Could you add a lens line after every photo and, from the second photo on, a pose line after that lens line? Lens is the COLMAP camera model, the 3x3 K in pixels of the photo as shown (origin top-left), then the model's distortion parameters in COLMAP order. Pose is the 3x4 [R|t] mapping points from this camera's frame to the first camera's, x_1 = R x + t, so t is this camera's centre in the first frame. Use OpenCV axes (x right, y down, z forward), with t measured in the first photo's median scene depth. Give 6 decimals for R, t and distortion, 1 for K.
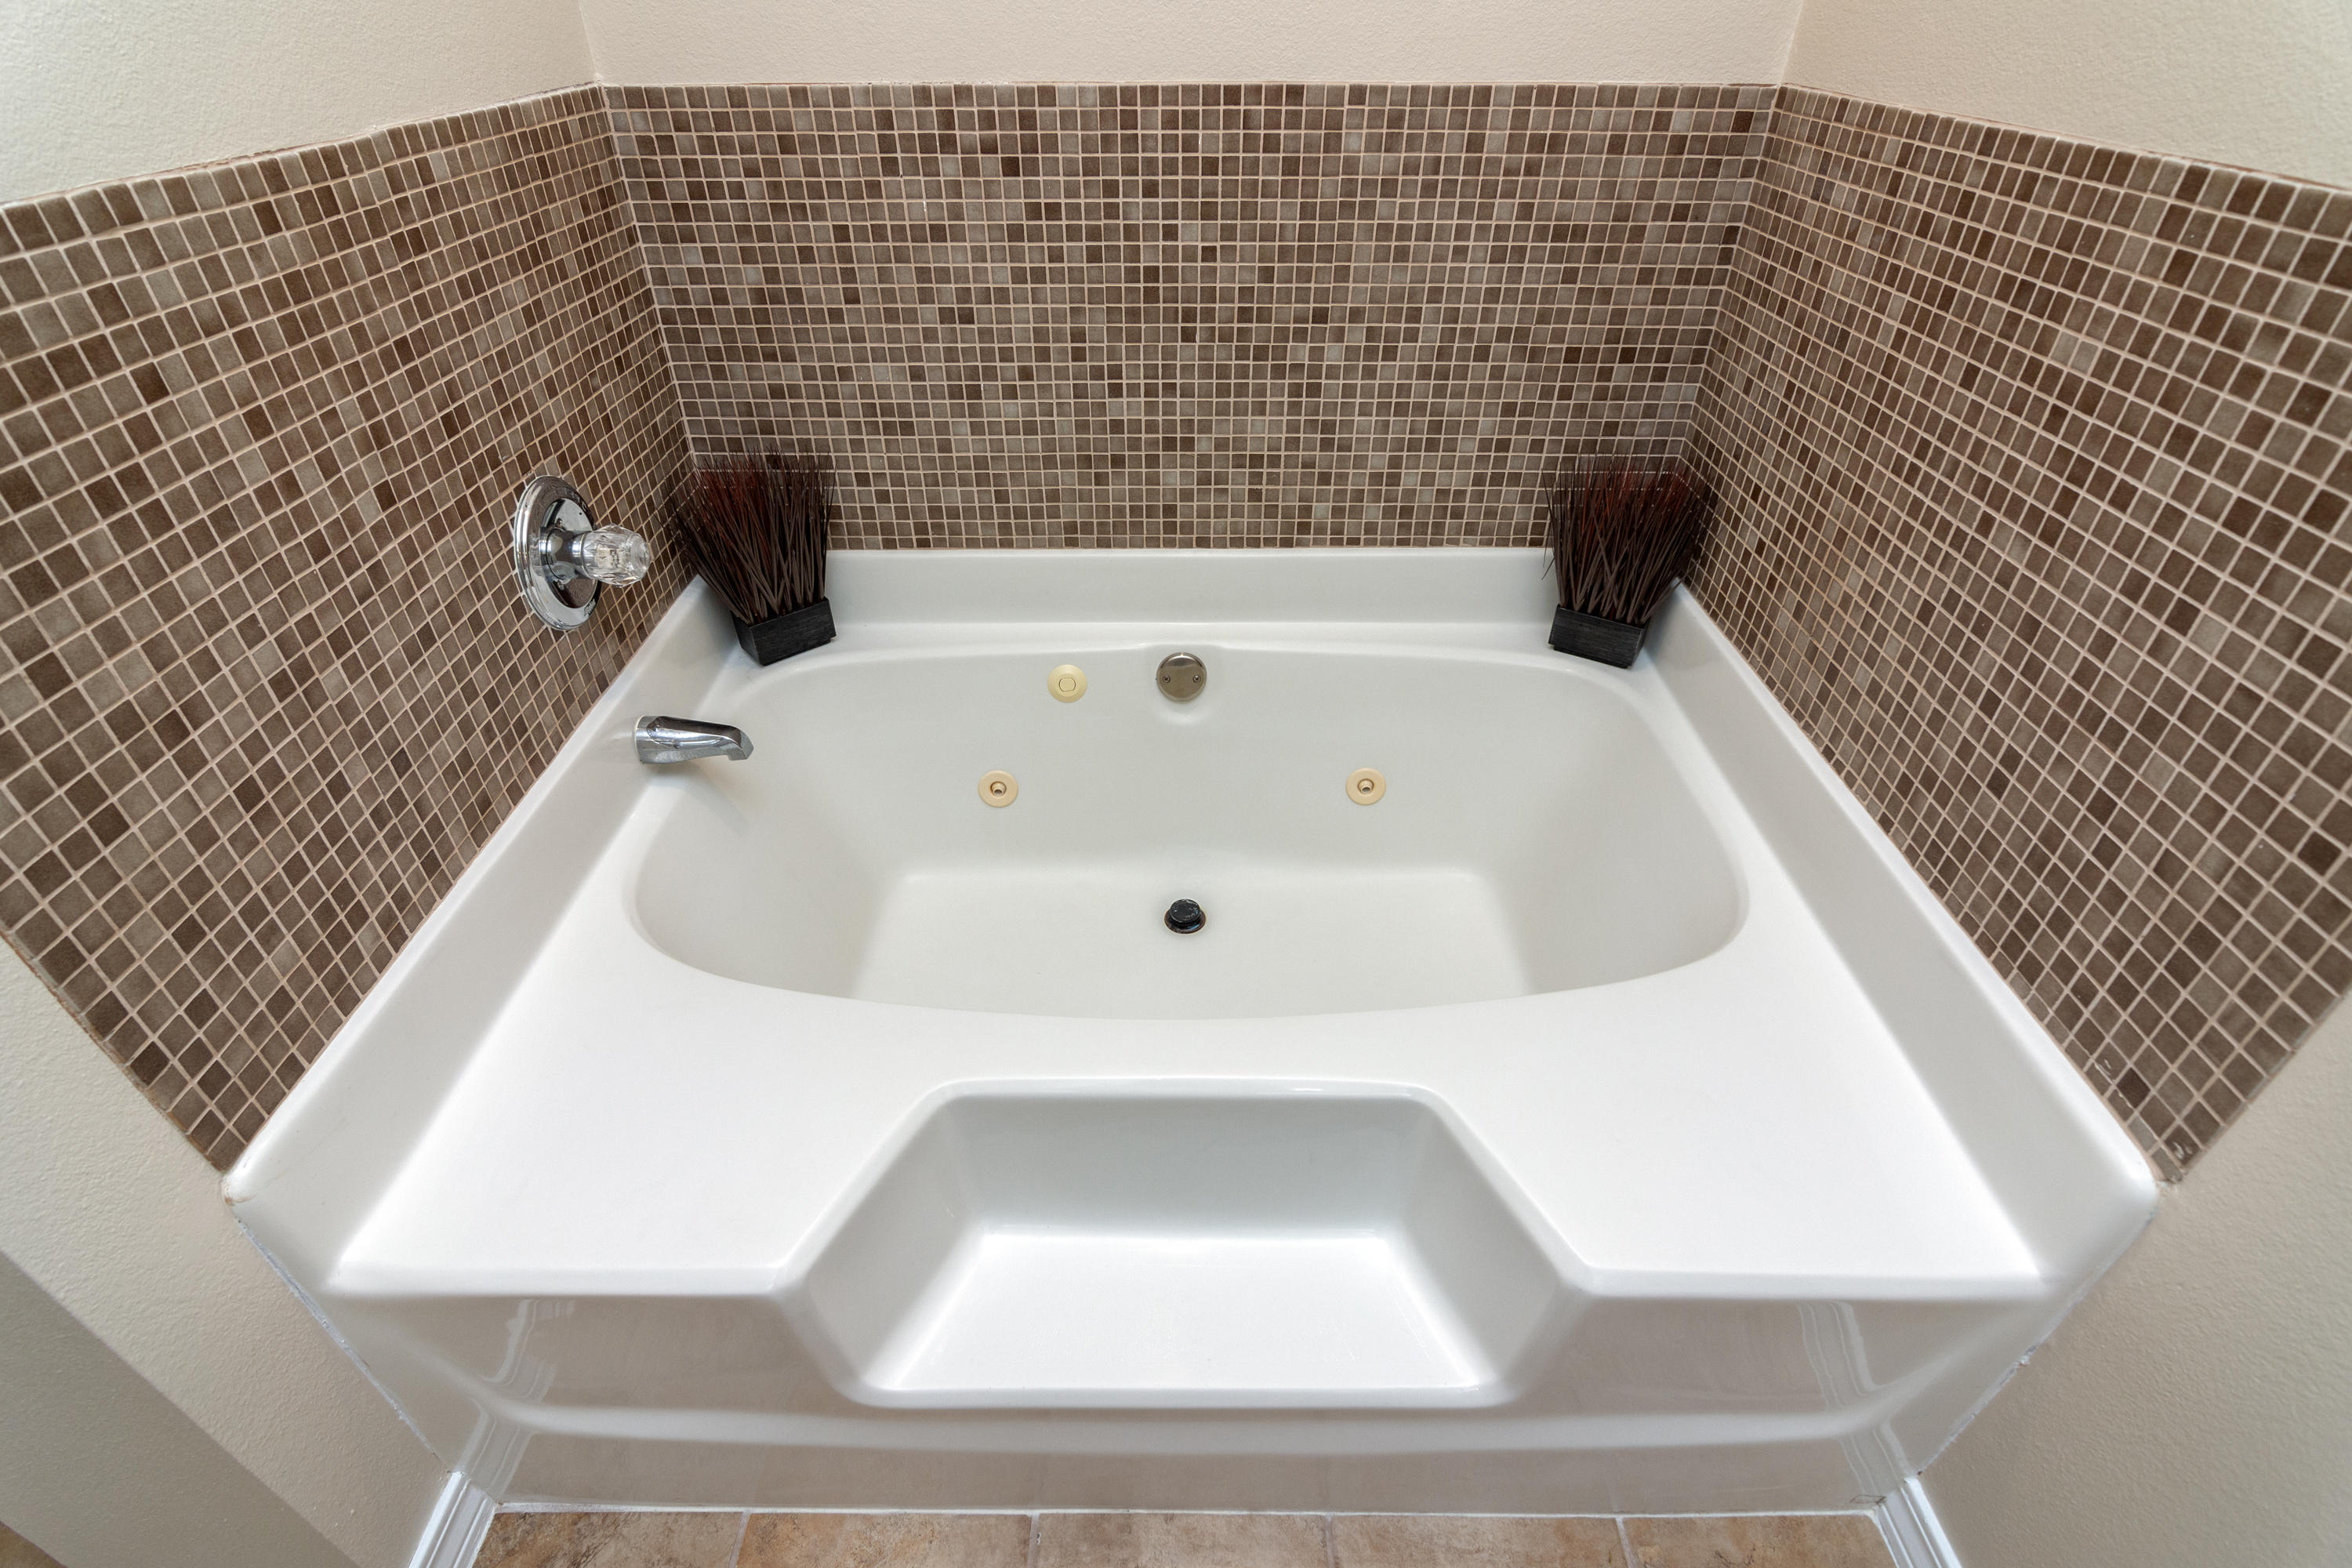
lens RADIAL K [[1109.2, 0, 1175.9], [0, 1109.2, 780.3], [0, 0, 1]] dist [-0.003388, 0.001629]
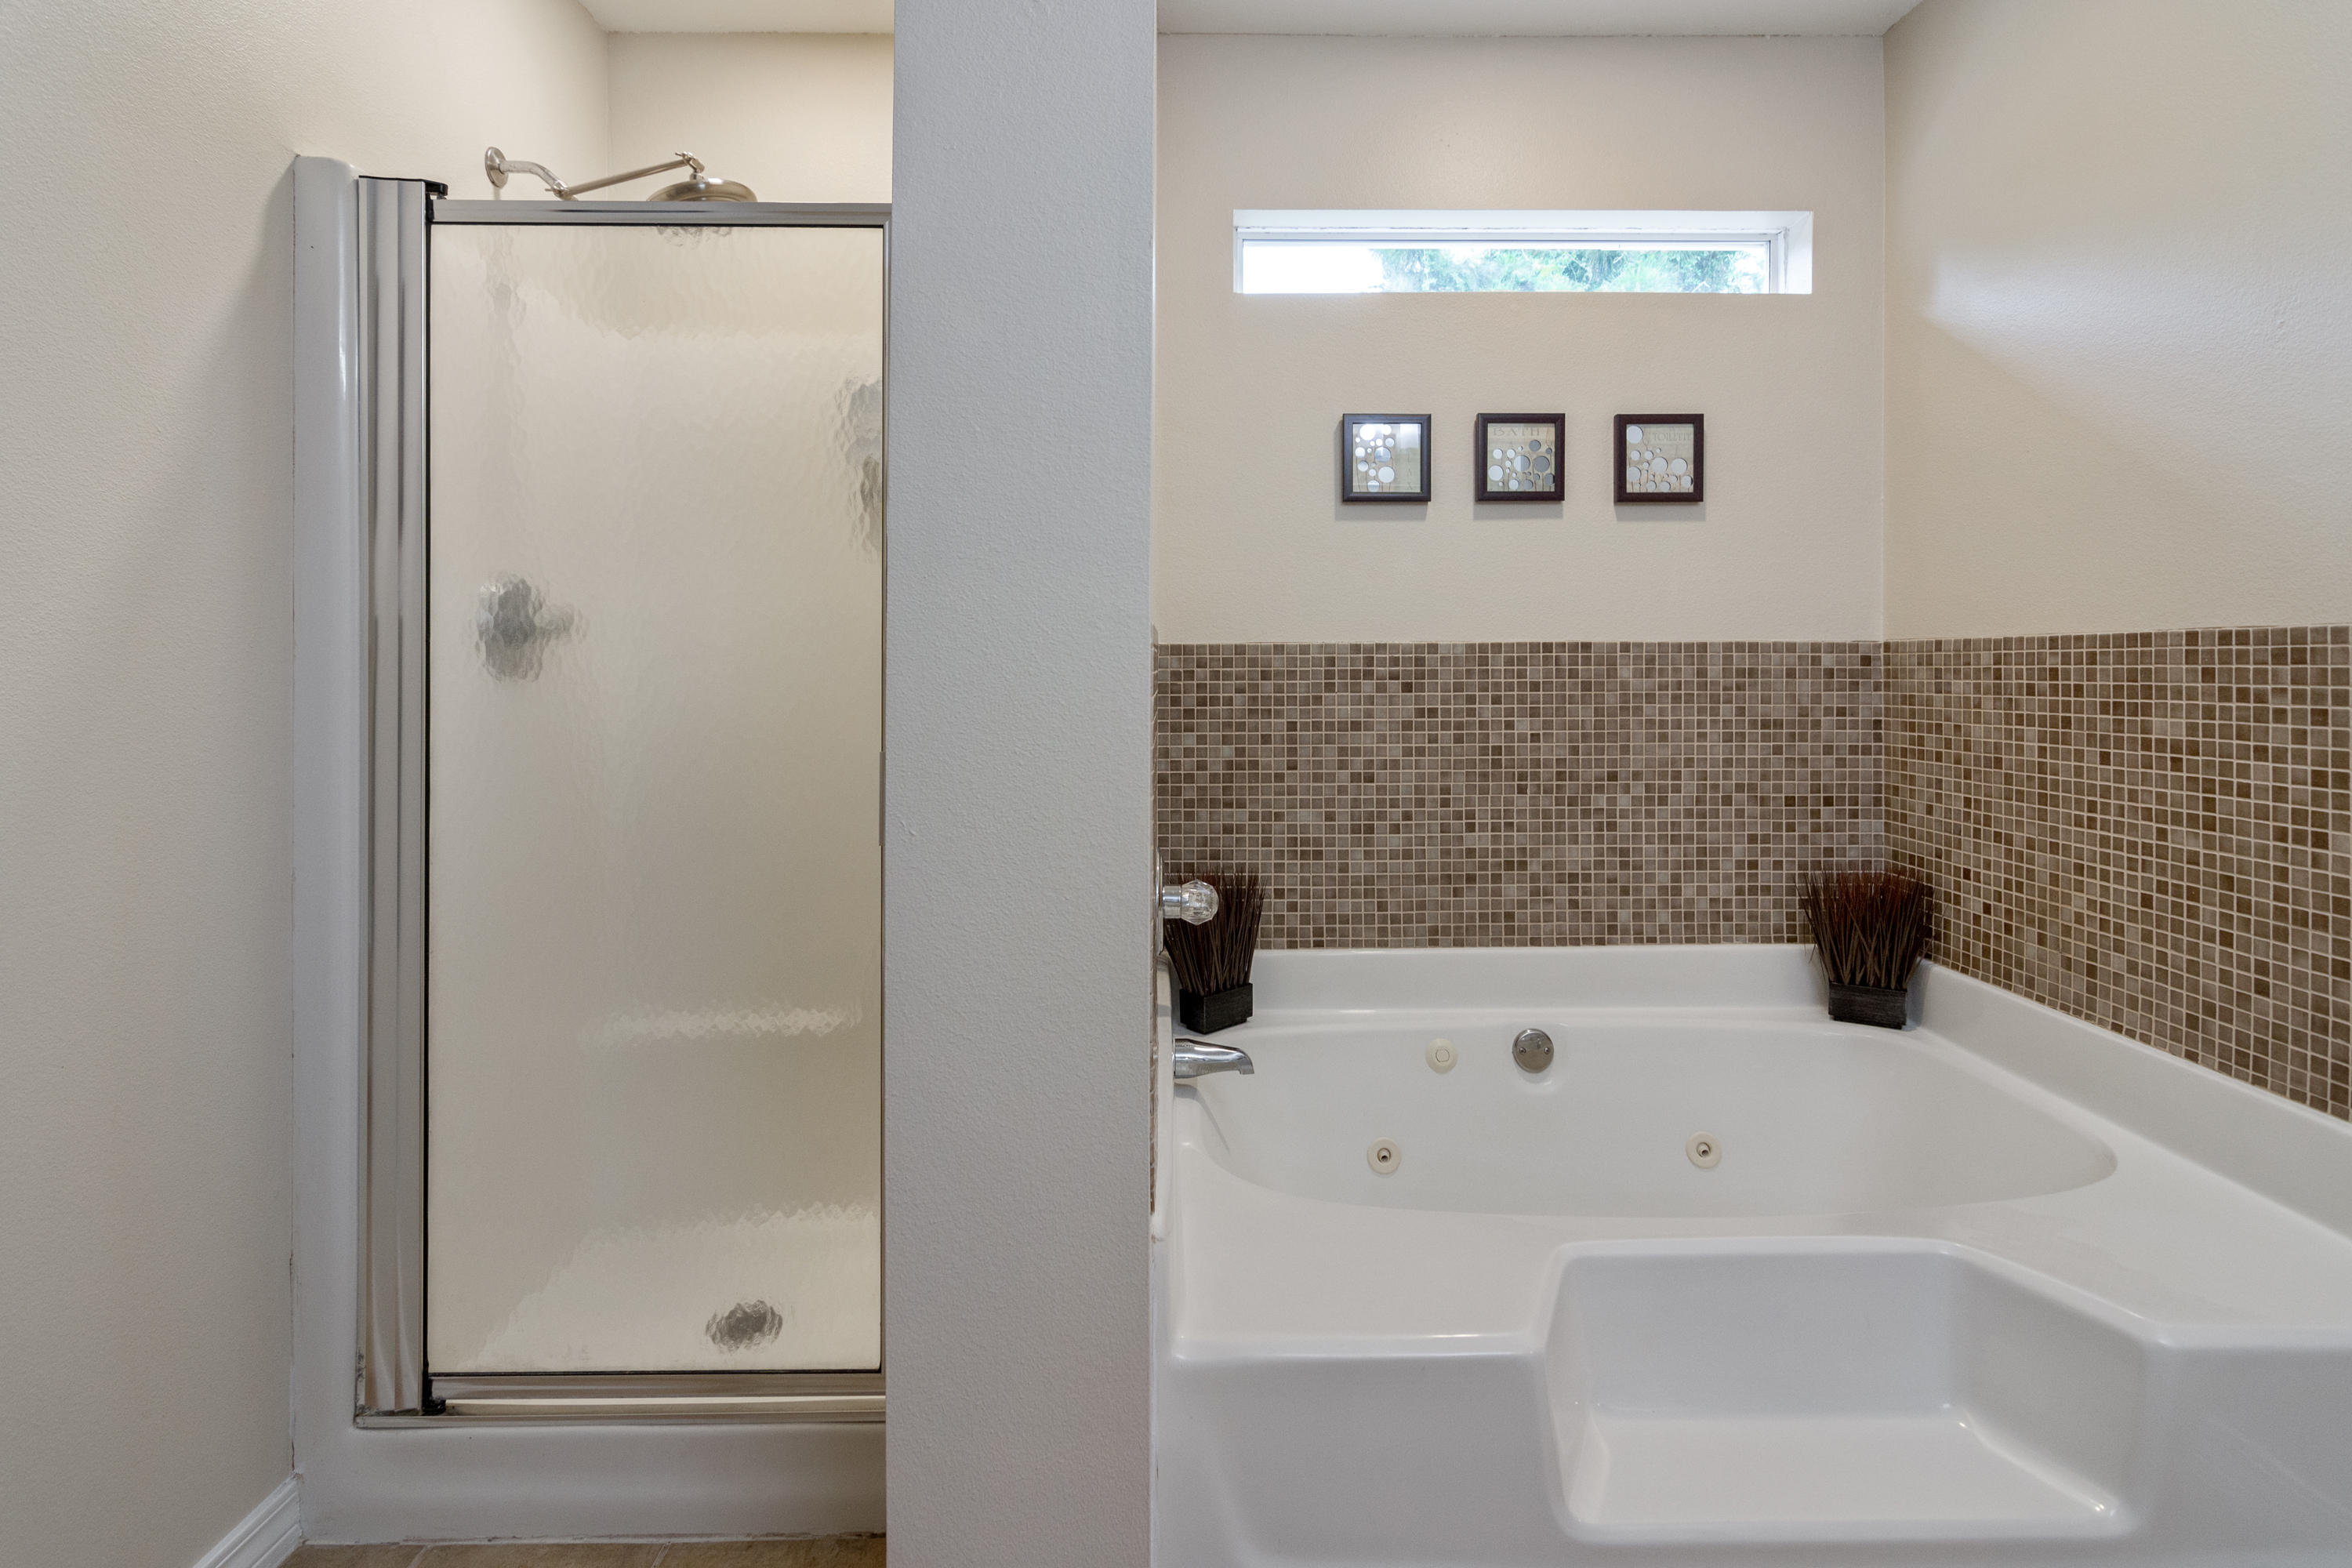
lens RADIAL K [[1137.6, 0, 1187.0], [0, 1137.6, 671.3], [0, 0, 1]] dist [-0.002495, 0.003156]
pose [[0.999950, -0.001405, 0.009901, -0.482464], [0.006931, 0.811072, -0.584906, 0.370430], [-0.007209, 0.584945, 0.811041, -0.317766]]
